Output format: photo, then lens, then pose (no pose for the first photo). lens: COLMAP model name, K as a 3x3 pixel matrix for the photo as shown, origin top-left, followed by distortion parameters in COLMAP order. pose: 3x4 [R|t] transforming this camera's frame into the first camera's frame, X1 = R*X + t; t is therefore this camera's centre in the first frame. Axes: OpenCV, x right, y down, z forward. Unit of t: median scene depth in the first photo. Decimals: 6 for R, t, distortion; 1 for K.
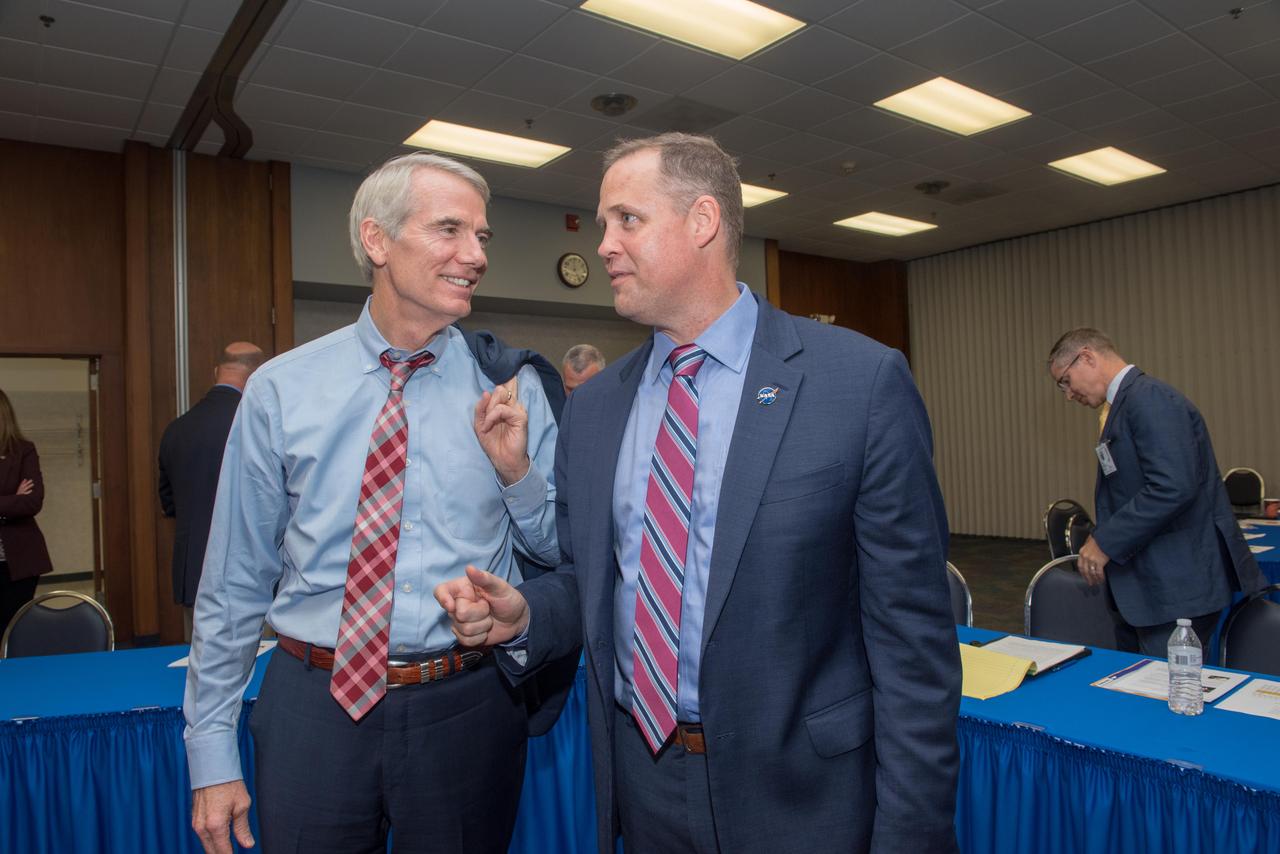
lens RADIAL K [[872.3, 0, 640.0], [0, 872.3, 427.0], [0, 0, 1]] dist [-0.050032, -0.004078]
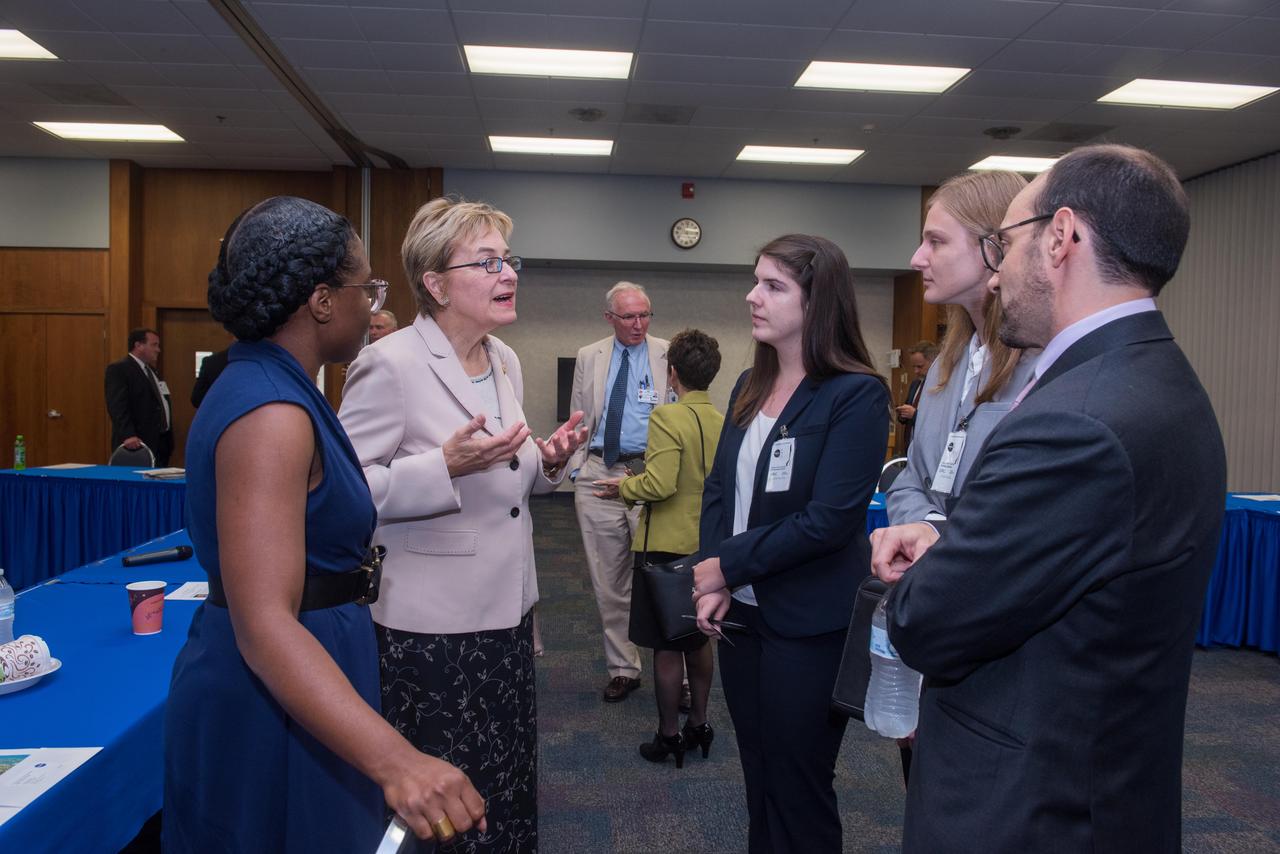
lens RADIAL K [[872.3, 0, 640.0], [0, 872.3, 427.0], [0, 0, 1]] dist [-0.050032, -0.004078]
pose [[0.857586, 0.074392, -0.508932, 0.502564], [-0.034152, 0.995537, 0.087971, -0.027572], [0.513205, -0.058061, 0.856300, -0.022525]]
